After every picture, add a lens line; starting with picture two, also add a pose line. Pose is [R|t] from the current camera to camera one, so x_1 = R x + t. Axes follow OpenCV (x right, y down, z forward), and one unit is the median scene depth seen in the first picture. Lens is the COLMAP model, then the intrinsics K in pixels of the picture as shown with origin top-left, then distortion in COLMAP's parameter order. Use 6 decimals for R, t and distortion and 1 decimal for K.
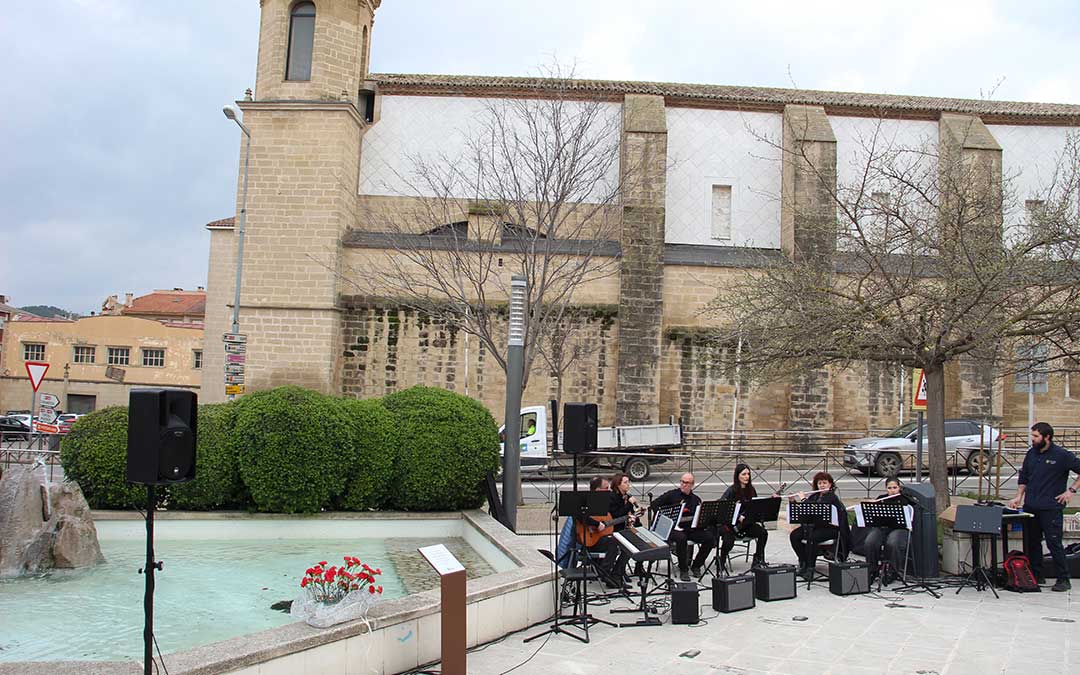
lens RADIAL K [[894.2, 0, 538.3], [0, 894.2, 340.5], [0, 0, 1]] dist [-0.171317, 0.157871]
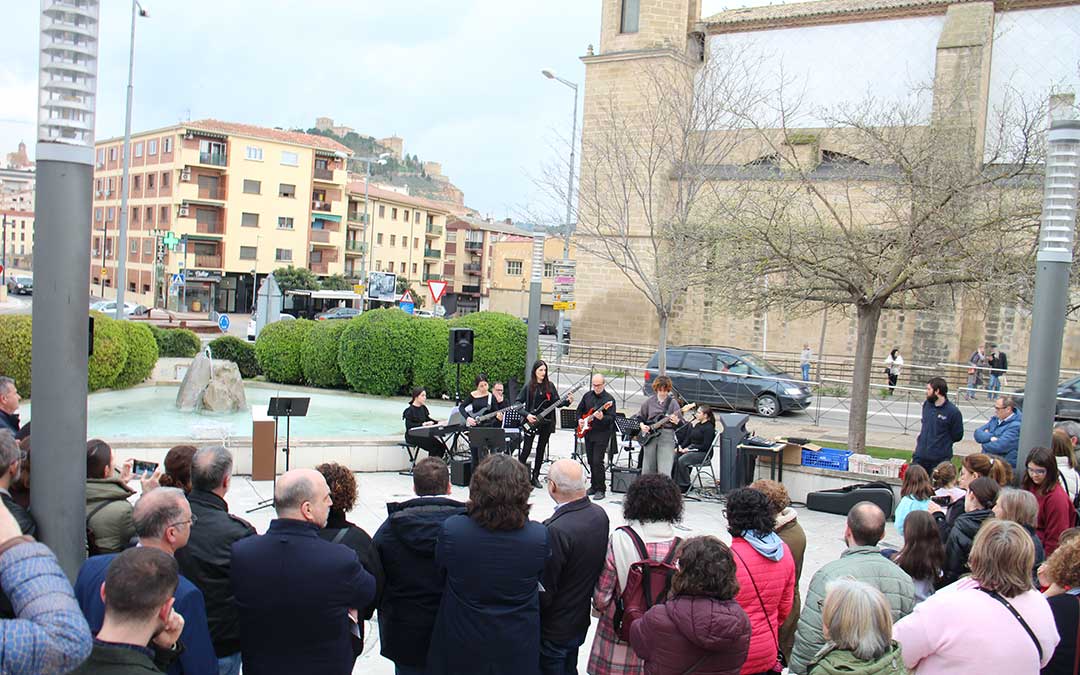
lens RADIAL K [[894.2, 0, 538.3], [0, 894.2, 340.5], [0, 0, 1]] dist [-0.171317, 0.157871]
pose [[0.835286, 0.051174, -0.547429, 0.266139], [0.002818, 0.995248, 0.097337, -0.014219], [0.549809, -0.082847, 0.831172, -0.032943]]
